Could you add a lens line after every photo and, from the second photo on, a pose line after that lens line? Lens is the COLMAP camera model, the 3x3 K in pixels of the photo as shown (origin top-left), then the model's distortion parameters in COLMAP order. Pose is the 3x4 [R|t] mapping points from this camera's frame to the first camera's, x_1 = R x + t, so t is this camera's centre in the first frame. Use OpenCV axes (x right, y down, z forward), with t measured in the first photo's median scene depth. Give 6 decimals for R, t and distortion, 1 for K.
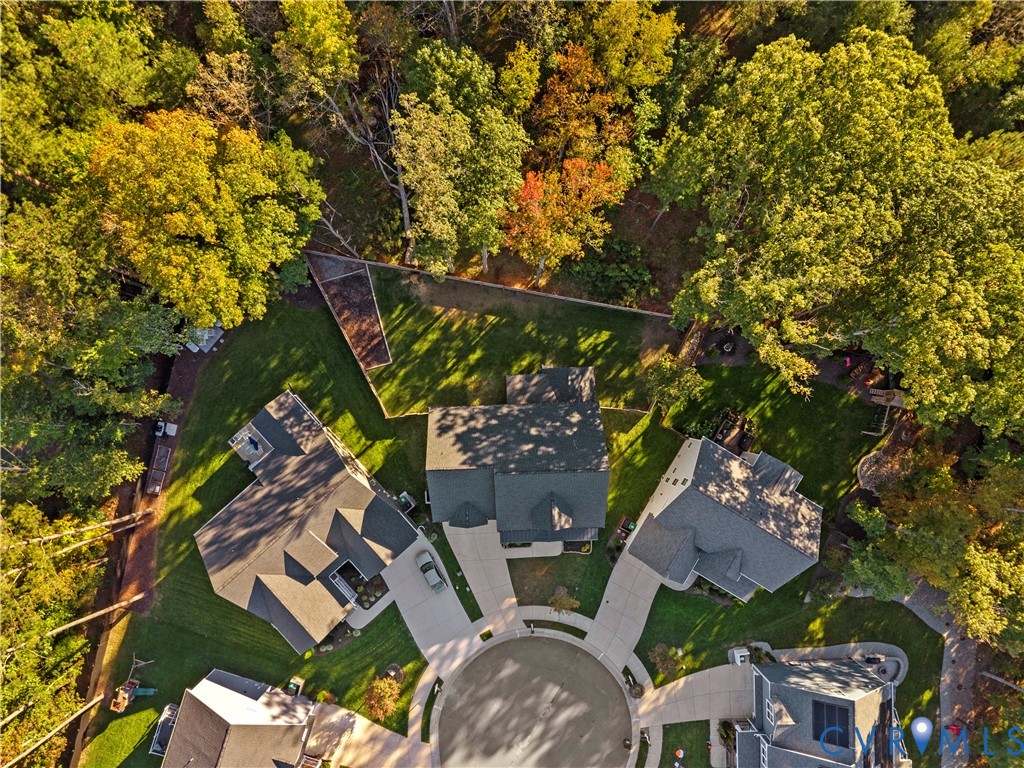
lens RADIAL K [[705.2, 0, 512.0], [0, 705.2, 384.0], [0, 0, 1]] dist [0.008268, -0.001666]
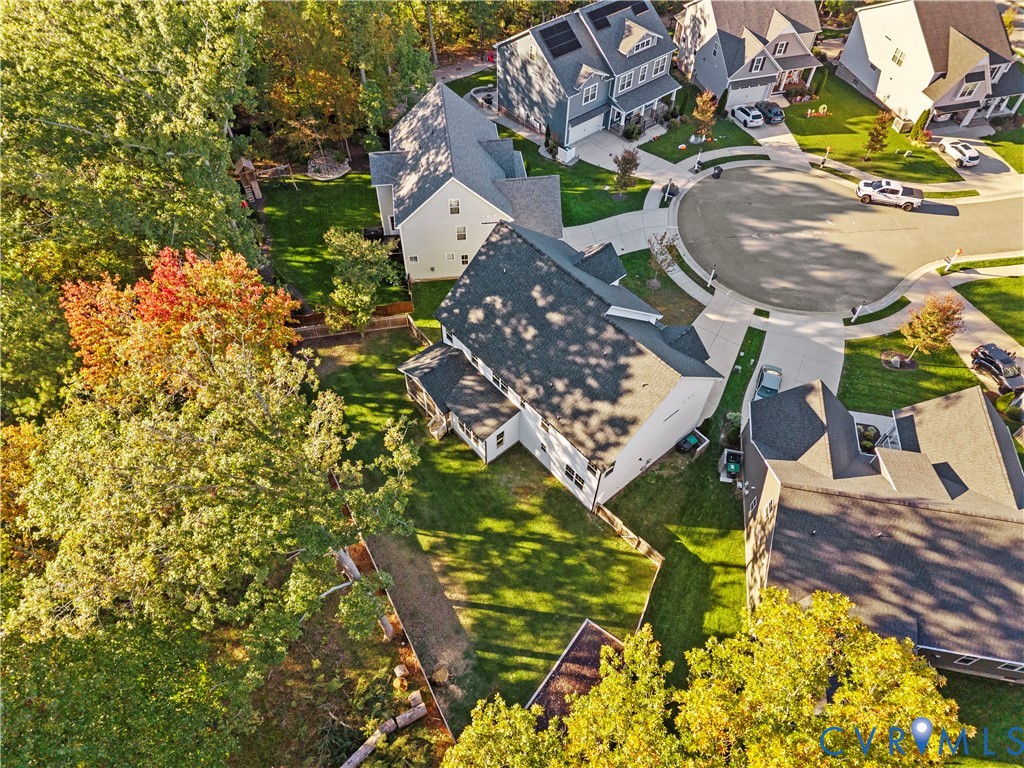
lens RADIAL K [[641.9, 0, 543.6], [0, 641.9, 383.8], [0, 0, 1]] dist [-0.001854, -0.000555]
pose [[-0.649923, -0.648091, 0.396962, -0.241360], [0.756795, -0.503970, 0.416263, -0.193624], [-0.069719, 0.570958, 0.818014, 0.509963]]
